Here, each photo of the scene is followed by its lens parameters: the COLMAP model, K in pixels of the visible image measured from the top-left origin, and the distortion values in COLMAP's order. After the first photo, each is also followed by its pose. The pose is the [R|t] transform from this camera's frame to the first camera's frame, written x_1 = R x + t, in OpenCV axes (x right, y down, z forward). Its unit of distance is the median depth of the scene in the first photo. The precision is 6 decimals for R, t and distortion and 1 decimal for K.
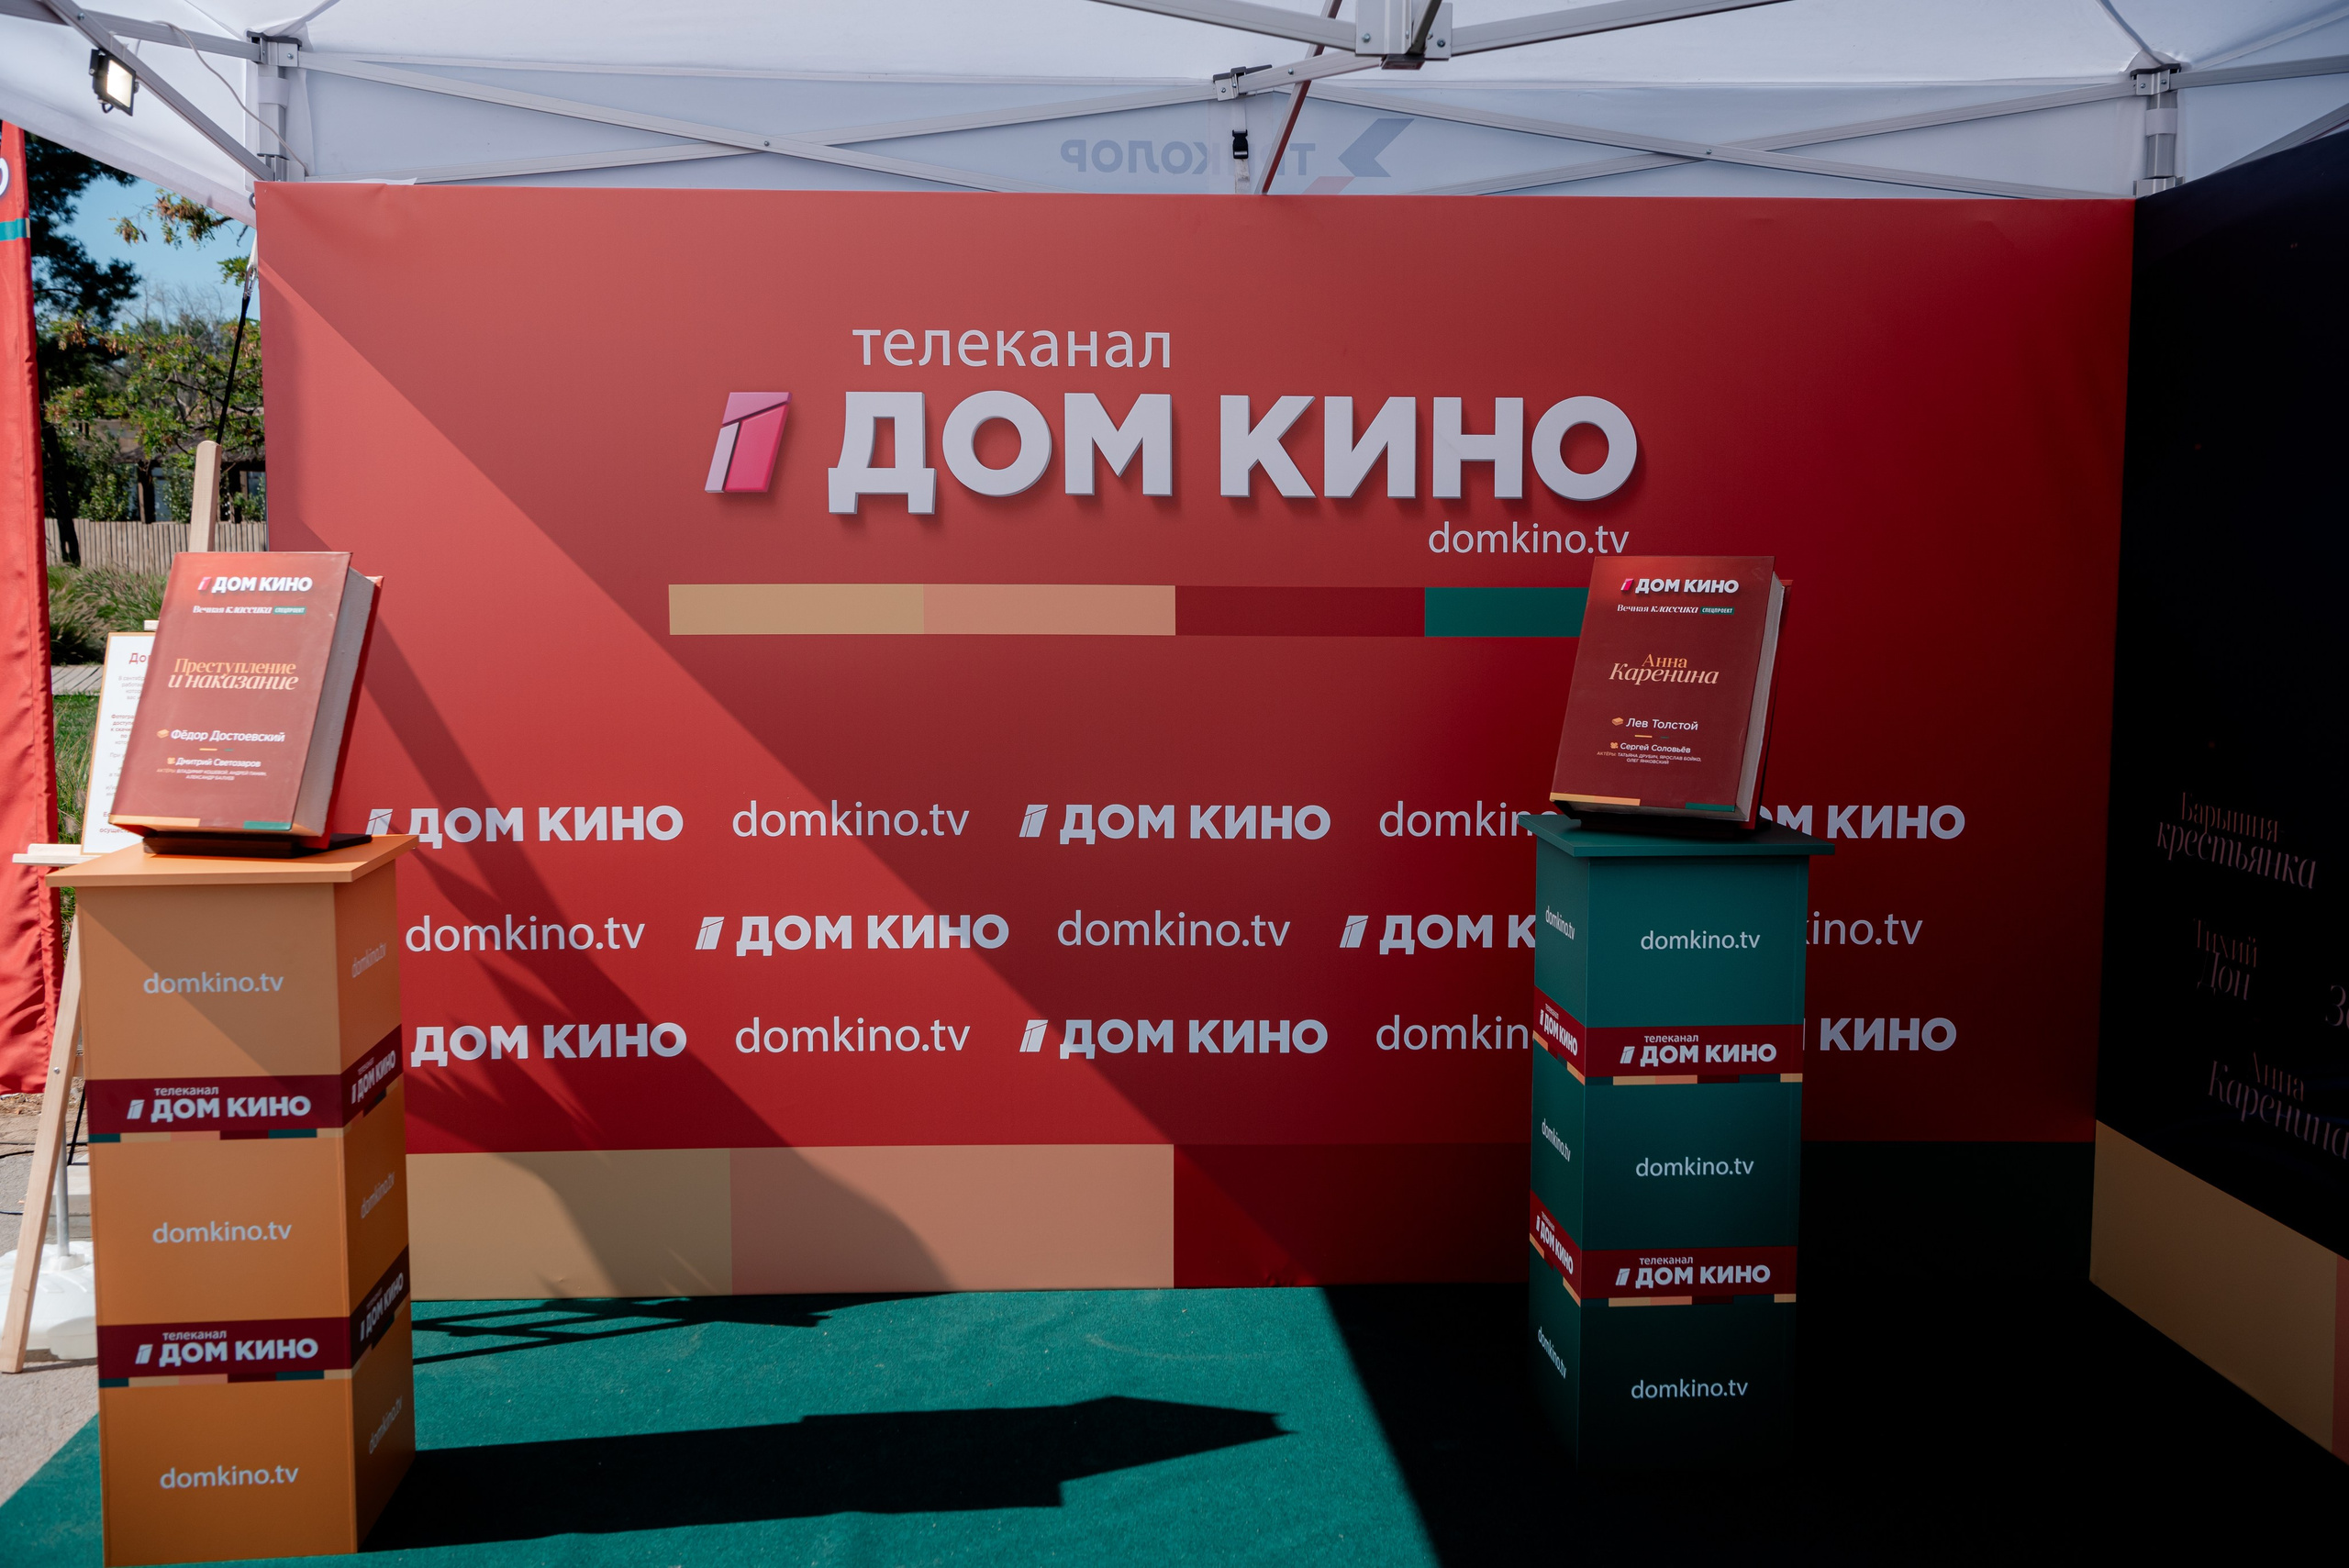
lens RADIAL K [[2254.3, 0, 1186.2], [0, 2254.3, 785.4], [0, 0, 1]] dist [-0.014295, 0.108892]
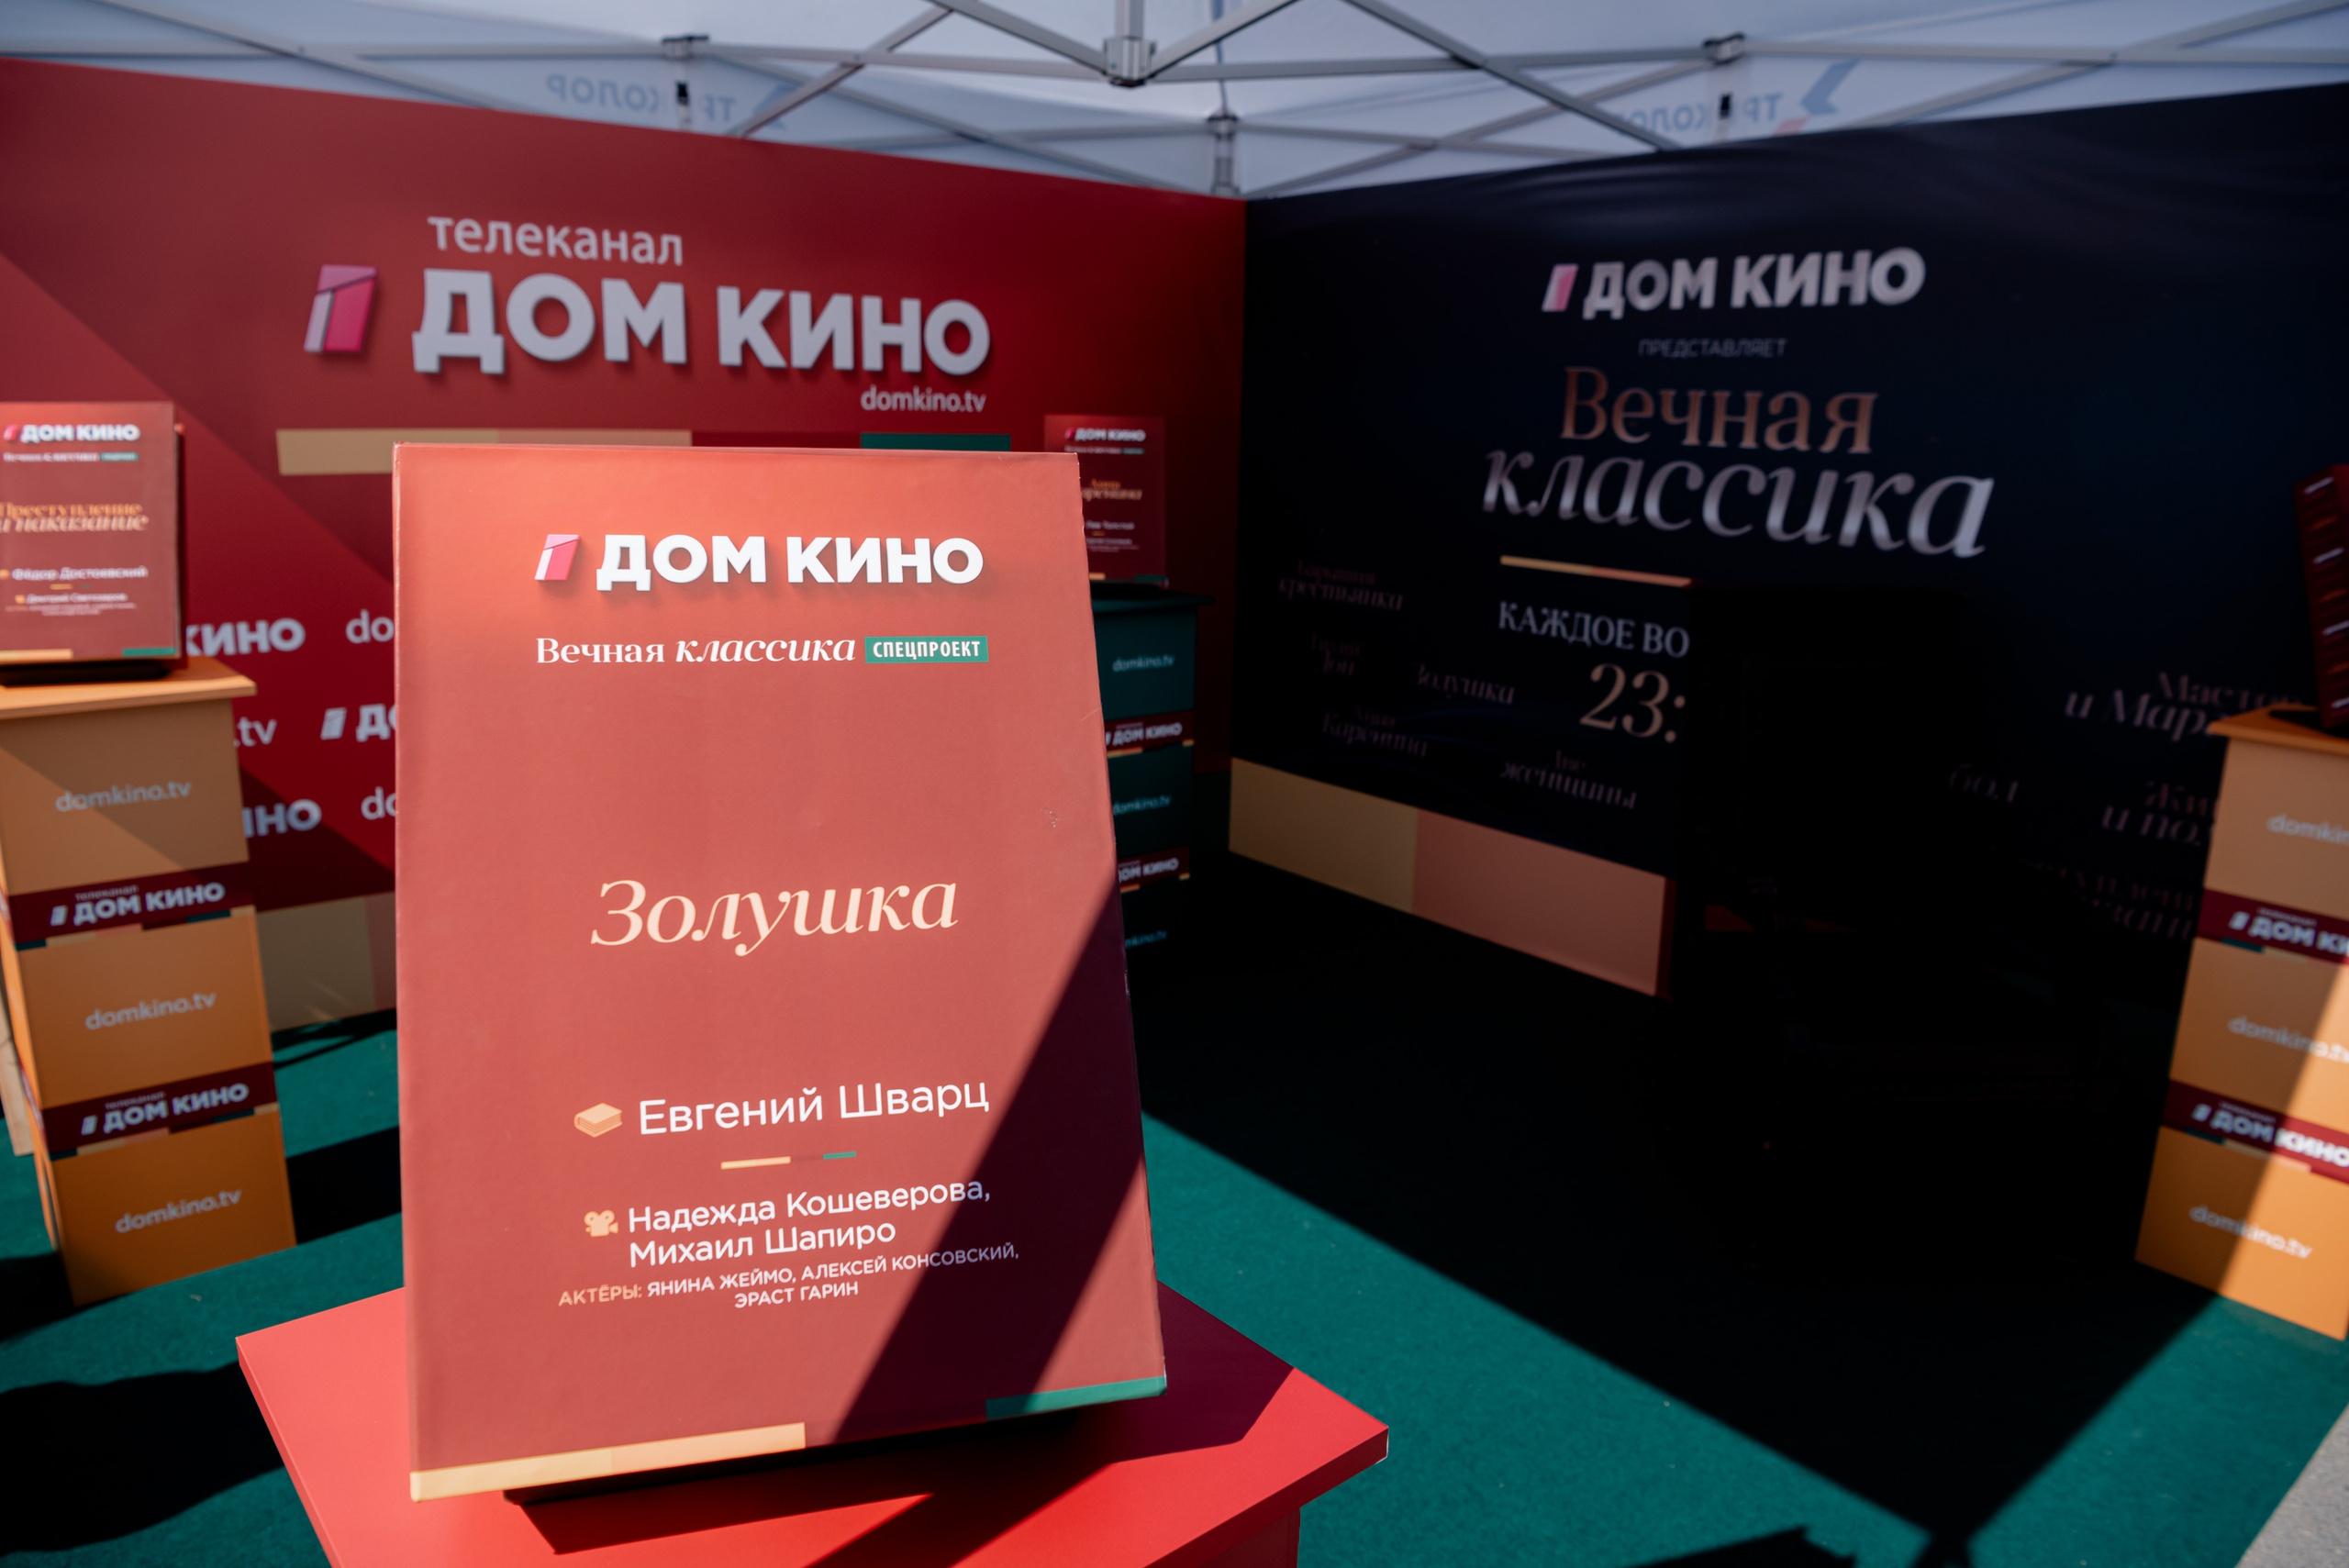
lens RADIAL K [[1600.1, 0, 1175.0], [0, 1600.1, 787.7], [0, 0, 1]] dist [-0.075809, 0.017560]
pose [[0.812177, -0.115810, 0.571801, -0.335868], [0.037651, 0.988461, 0.146721, -0.006971], [-0.582195, -0.097635, 0.807166, 0.056791]]
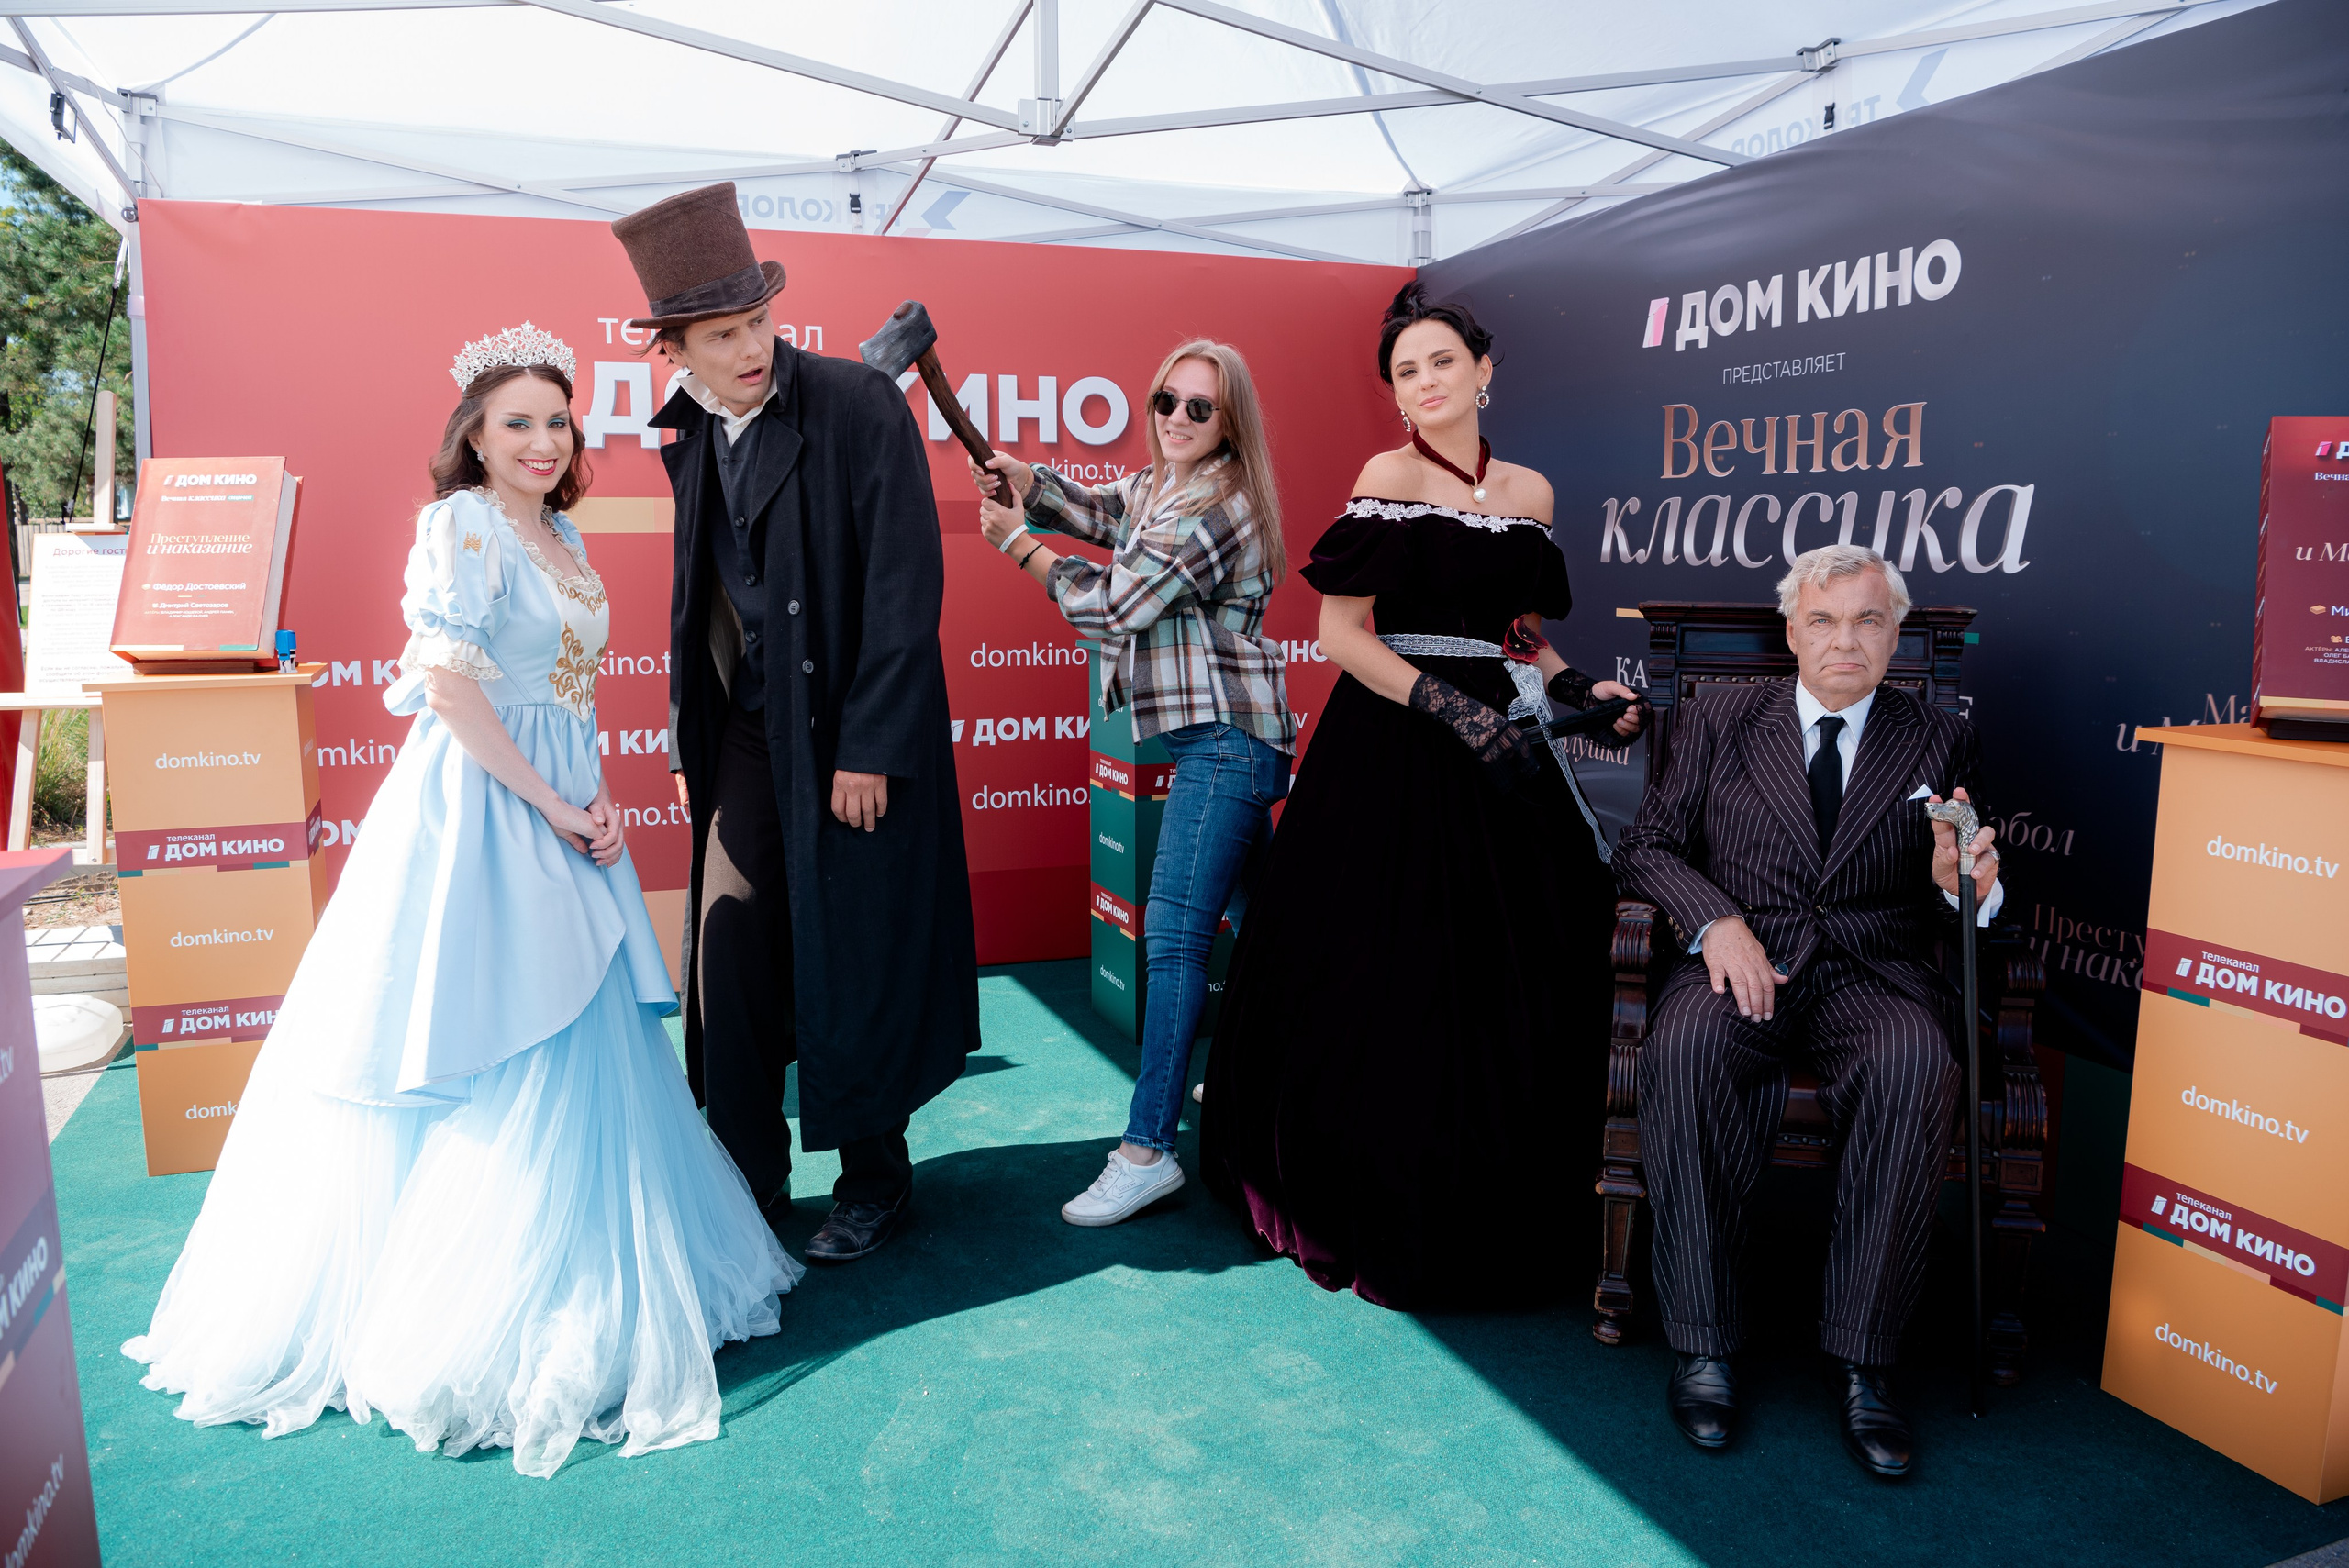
lens RADIAL K [[1682.9, 0, 1186.2], [0, 1682.9, 791.1], [0, 0, 1]] dist [-0.078224, 0.032070]
pose [[0.955417, -0.043164, 0.292087, -0.111846], [0.031302, 0.998489, 0.045166, 0.060094], [-0.293595, -0.034009, 0.955325, -0.117650]]
